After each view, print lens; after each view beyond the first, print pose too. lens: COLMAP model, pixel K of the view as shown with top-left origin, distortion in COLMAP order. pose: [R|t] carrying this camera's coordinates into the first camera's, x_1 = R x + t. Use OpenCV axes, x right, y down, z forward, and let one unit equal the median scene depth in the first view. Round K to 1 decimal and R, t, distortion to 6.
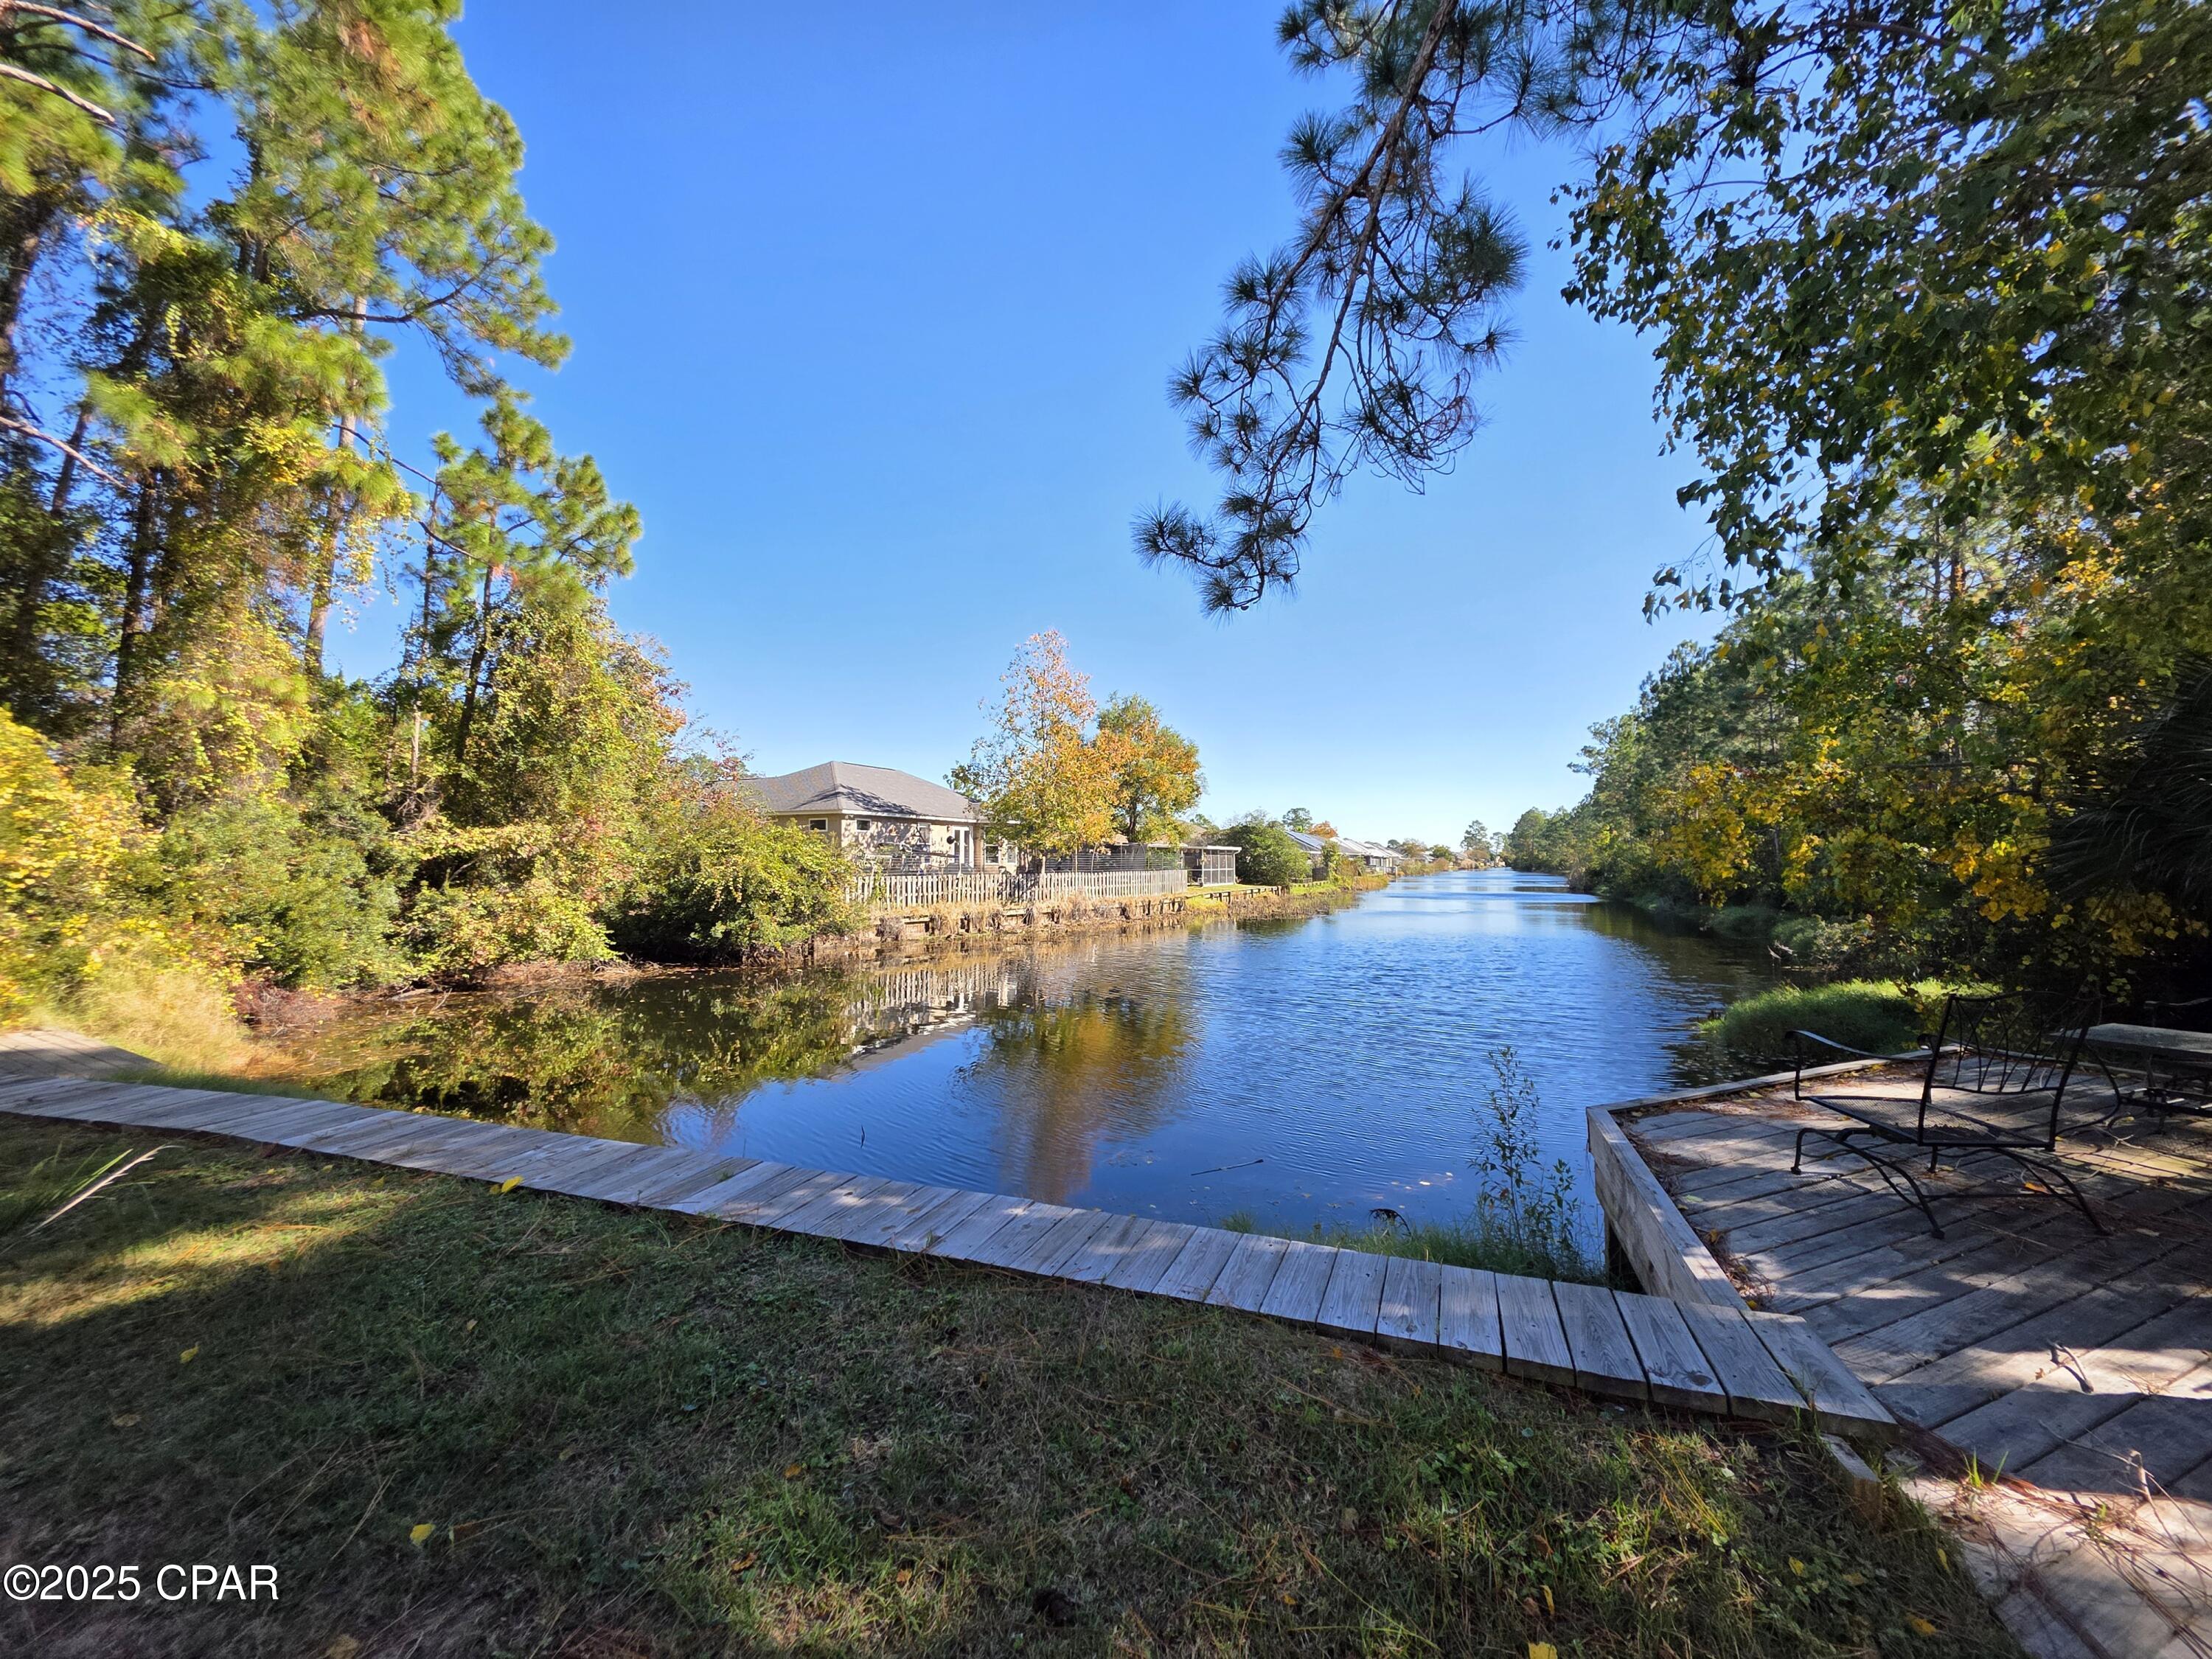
lens RADIAL K [[883.7, 0, 1106.0], [0, 883.7, 829.5], [0, 0, 1]] dist [0.001078, -0.000074]
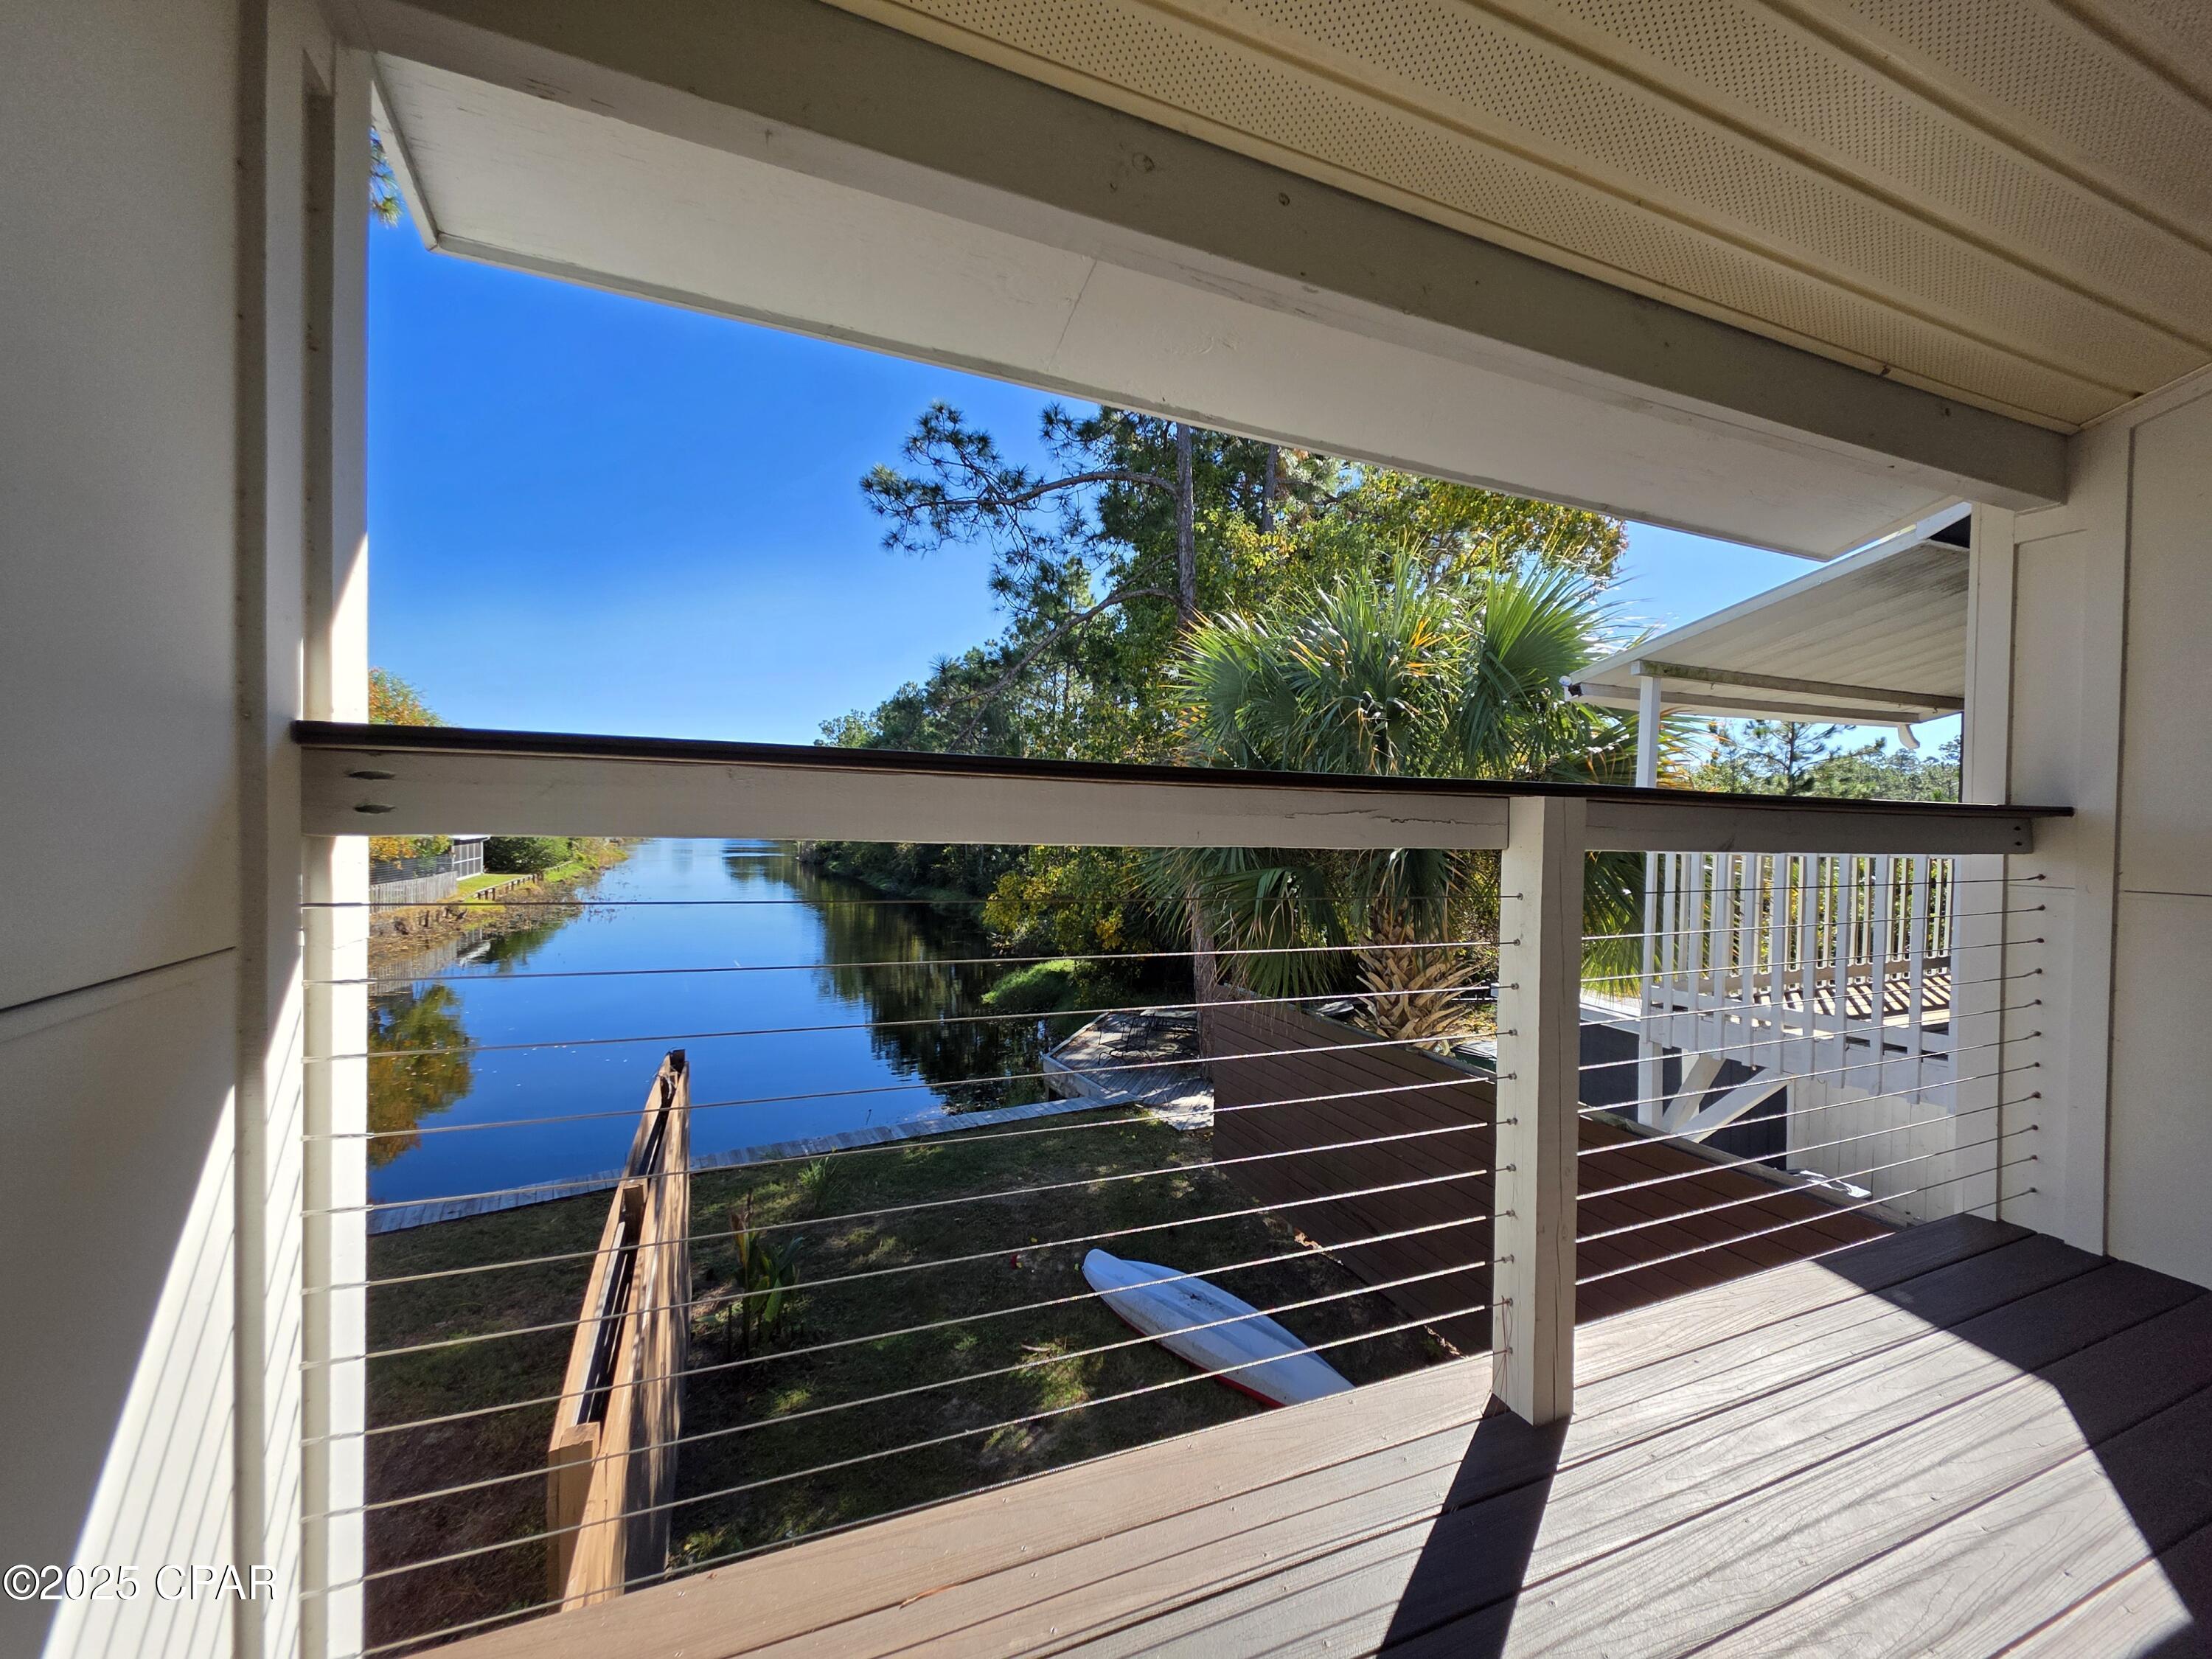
lens RADIAL K [[889.9, 0, 1117.4], [0, 889.9, 838.2], [0, 0, 1]] dist [0.000563, 0.000008]
pose [[0.649201, -0.002987, 0.760611, -0.252458], [-0.046436, 0.997971, 0.043553, -0.091206], [-0.759198, -0.063595, 0.647745, -0.179313]]
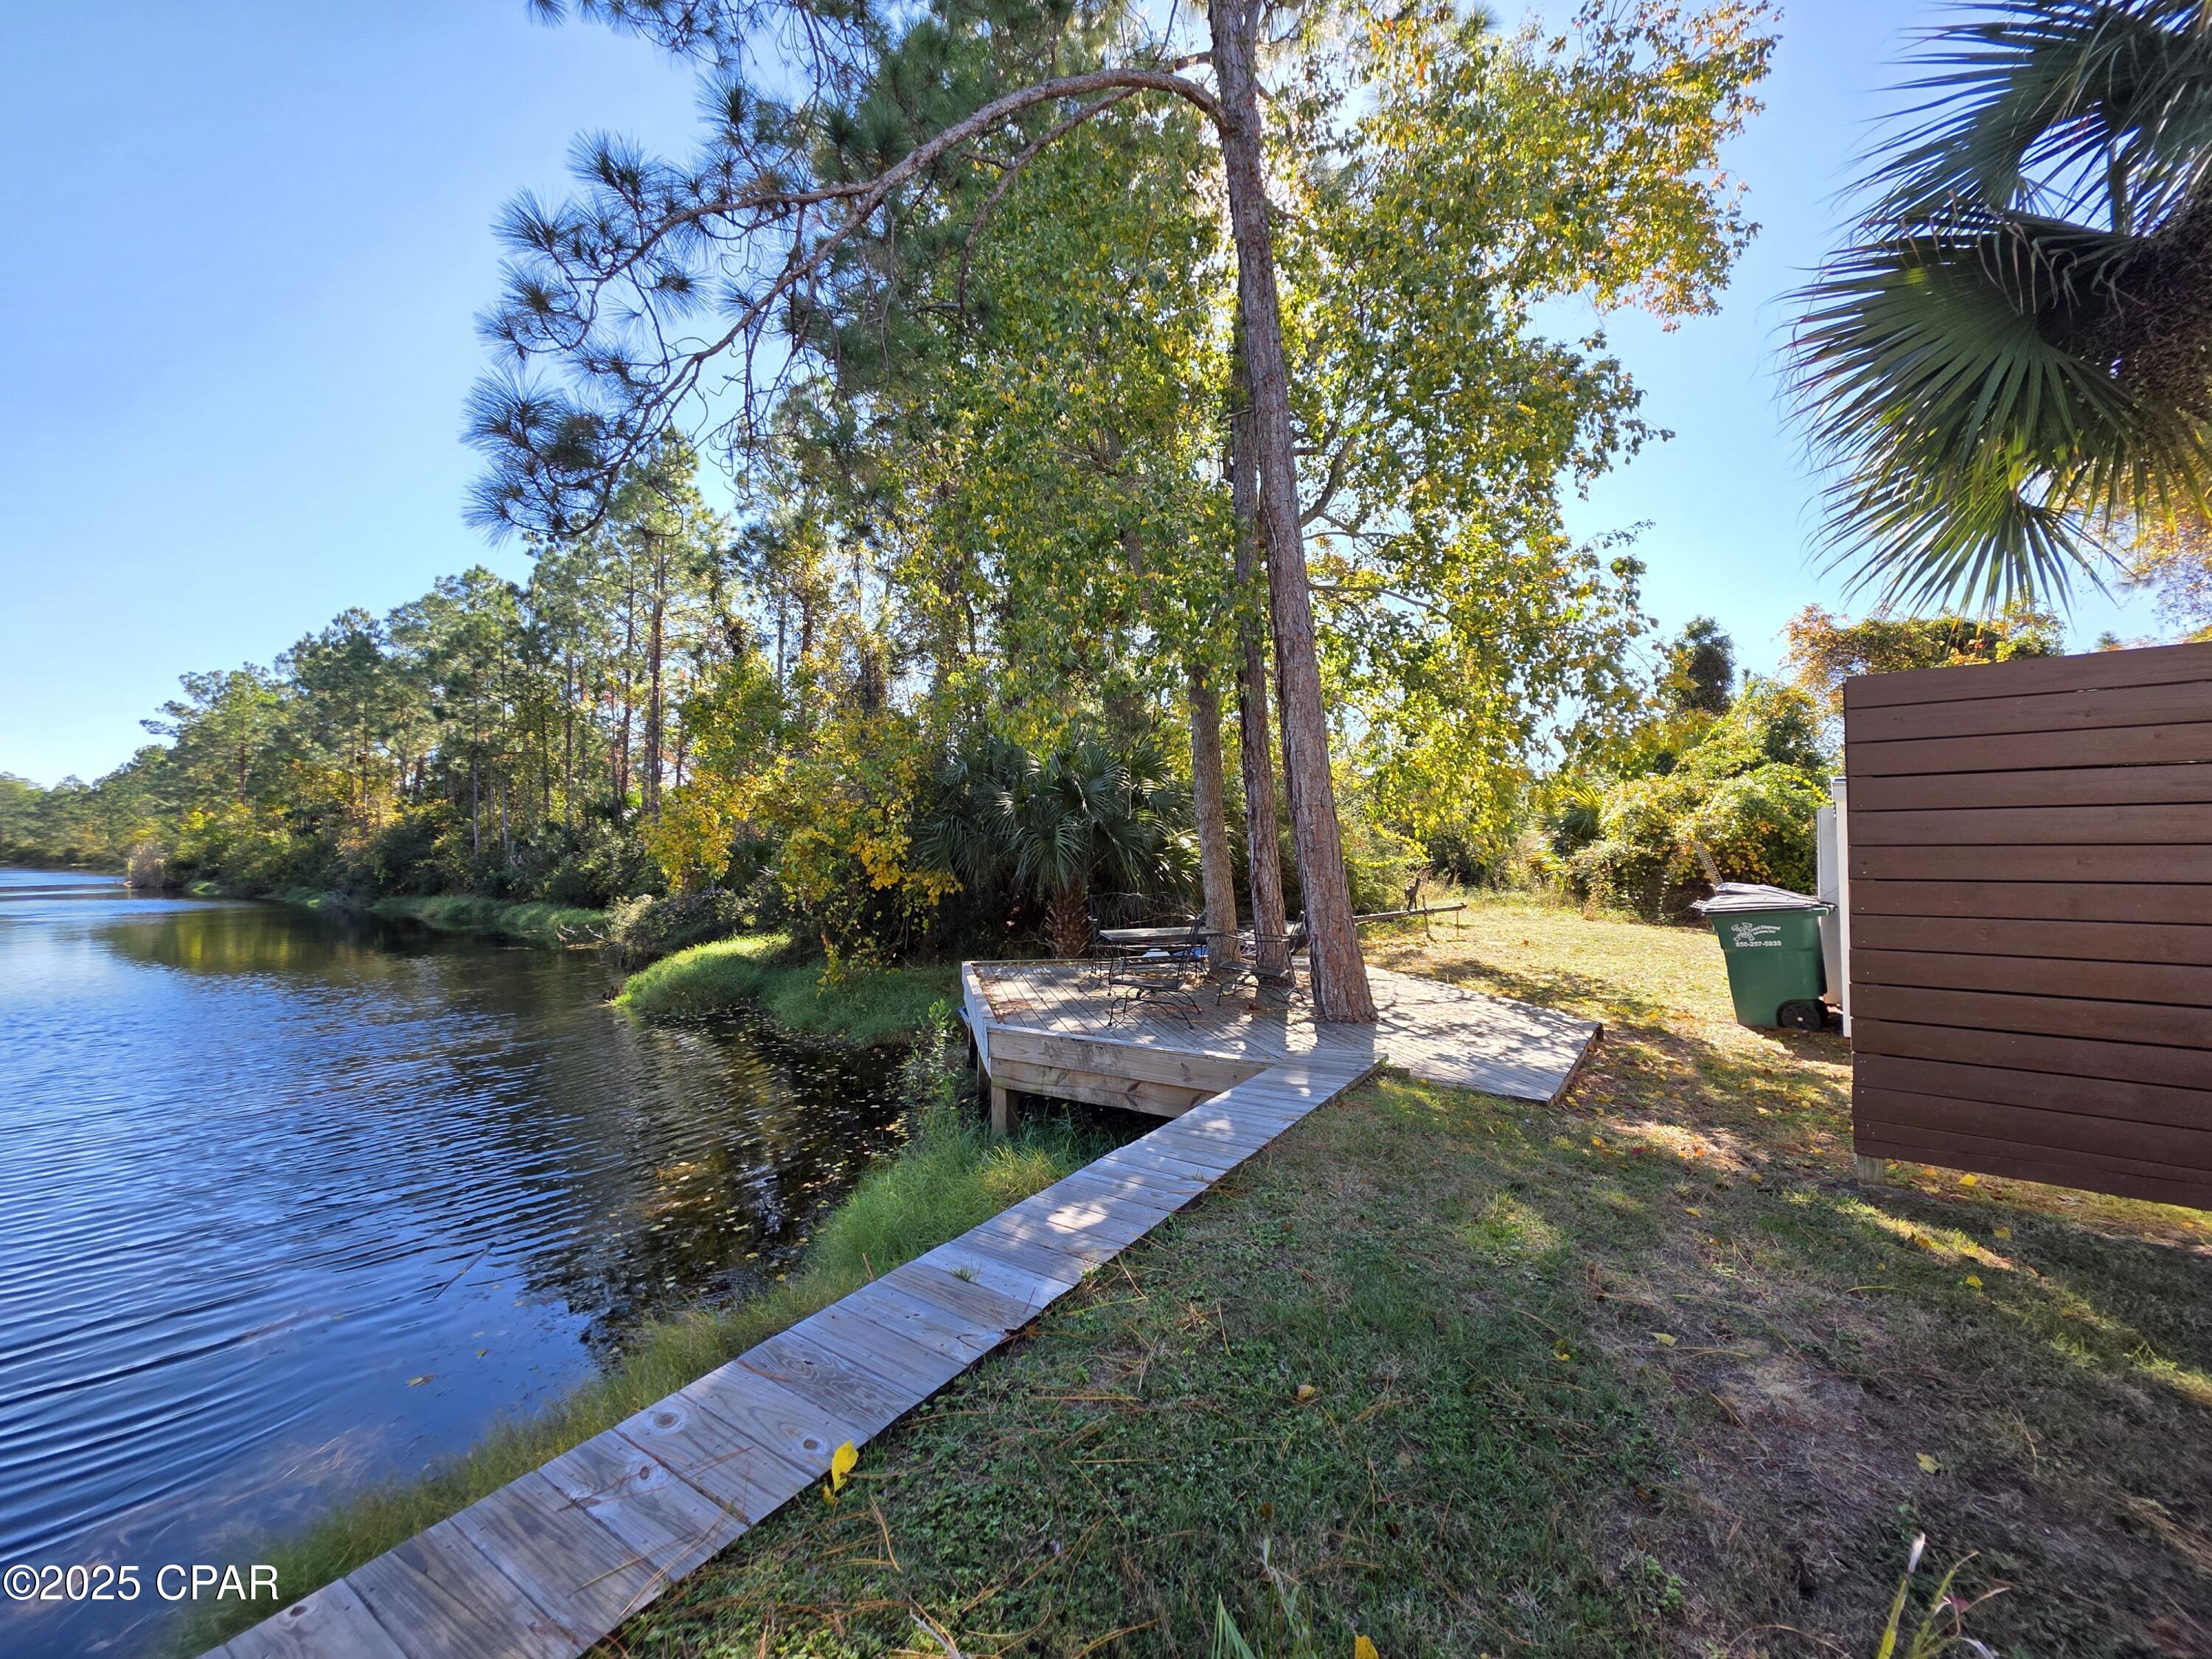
lens RADIAL K [[889.2, 0, 1109.0], [0, 889.2, 825.0], [0, 0, 1]] dist [0.017136, -0.004947]
pose [[0.214281, 0.024605, 0.976462, -0.126167], [-0.032722, 0.999302, -0.018000, 0.001129], [-0.976224, -0.028095, 0.214937, 0.077425]]
